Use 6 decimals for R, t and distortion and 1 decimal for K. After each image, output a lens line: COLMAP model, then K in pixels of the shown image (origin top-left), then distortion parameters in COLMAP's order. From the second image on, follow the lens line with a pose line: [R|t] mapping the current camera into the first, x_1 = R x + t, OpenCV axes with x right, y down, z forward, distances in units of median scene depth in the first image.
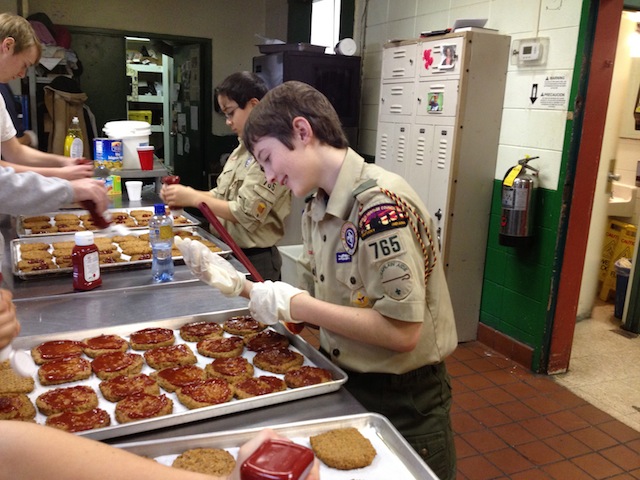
lens RADIAL K [[615.4, 0, 320.0], [0, 615.4, 240.0], [0, 0, 1]] dist [0.106262, -0.209889]
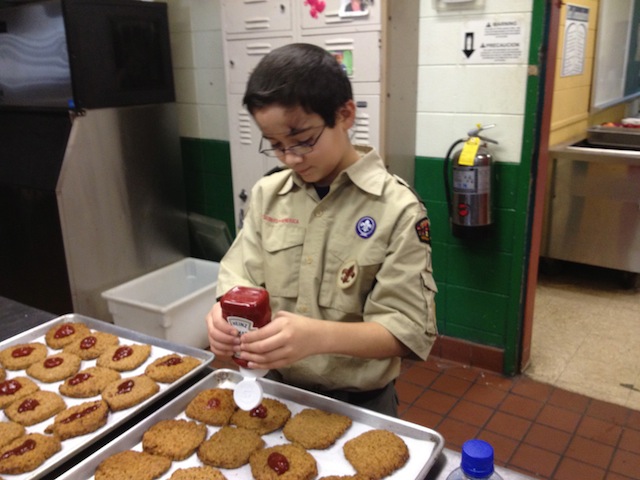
lens RADIAL K [[615.4, 0, 320.0], [0, 615.4, 240.0], [0, 0, 1]] dist [0.106262, -0.209889]
pose [[0.850244, -0.209087, 0.483081, -0.236274], [0.170434, 0.977641, 0.123171, -0.112580], [-0.498033, -0.022392, 0.866869, 0.369404]]
